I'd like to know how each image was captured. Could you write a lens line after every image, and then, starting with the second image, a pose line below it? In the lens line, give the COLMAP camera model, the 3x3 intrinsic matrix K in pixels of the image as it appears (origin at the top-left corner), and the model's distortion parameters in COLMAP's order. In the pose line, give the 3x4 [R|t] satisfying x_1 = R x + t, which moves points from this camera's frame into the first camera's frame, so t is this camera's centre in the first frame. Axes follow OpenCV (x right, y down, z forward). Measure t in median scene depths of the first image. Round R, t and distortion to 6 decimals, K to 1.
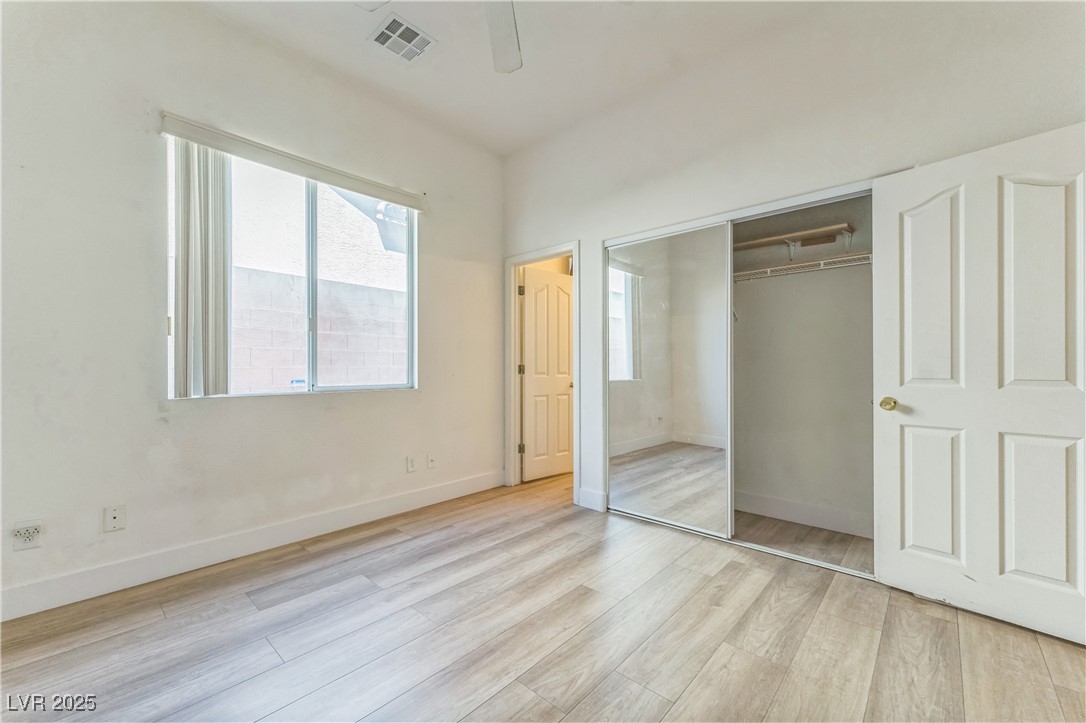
lens RADIAL K [[440.6, 0, 543.0], [0, 440.6, 361.5], [0, 0, 1]] dist [0.001749, -0.000021]
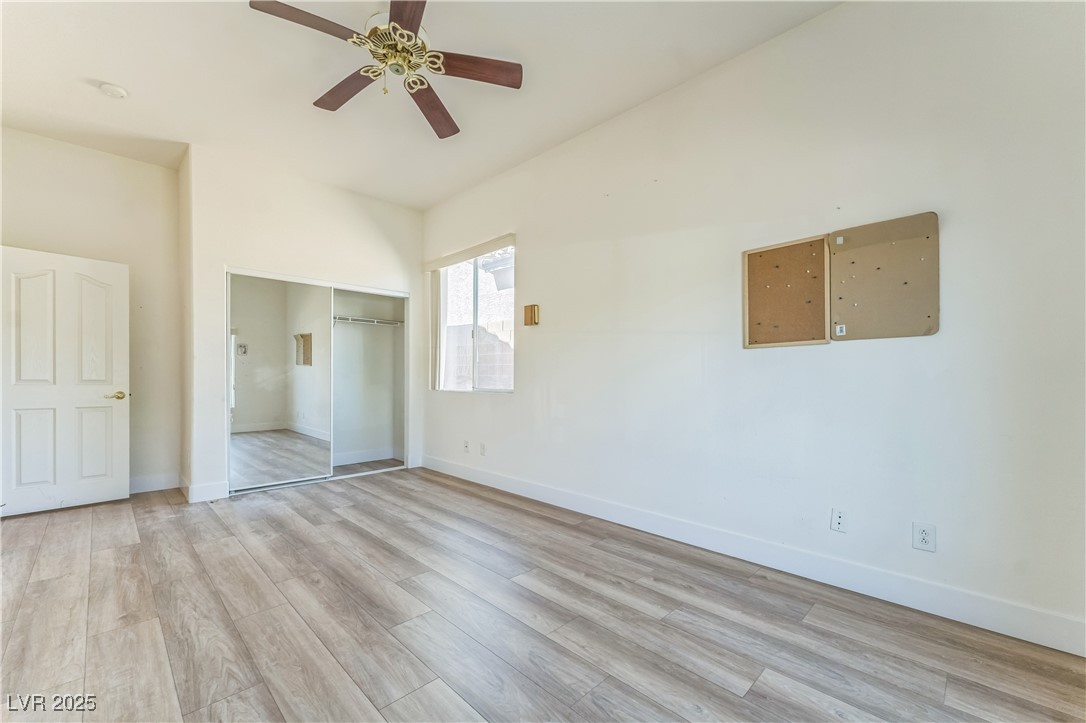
lens RADIAL K [[440.6, 0, 543.0], [0, 440.6, 361.5], [0, 0, 1]] dist [0.001749, -0.000021]
pose [[-0.057287, -0.022506, -0.998104, 1.292809], [0.005337, 0.999725, -0.022849, -0.005115], [0.998343, -0.006636, -0.057151, 1.592233]]
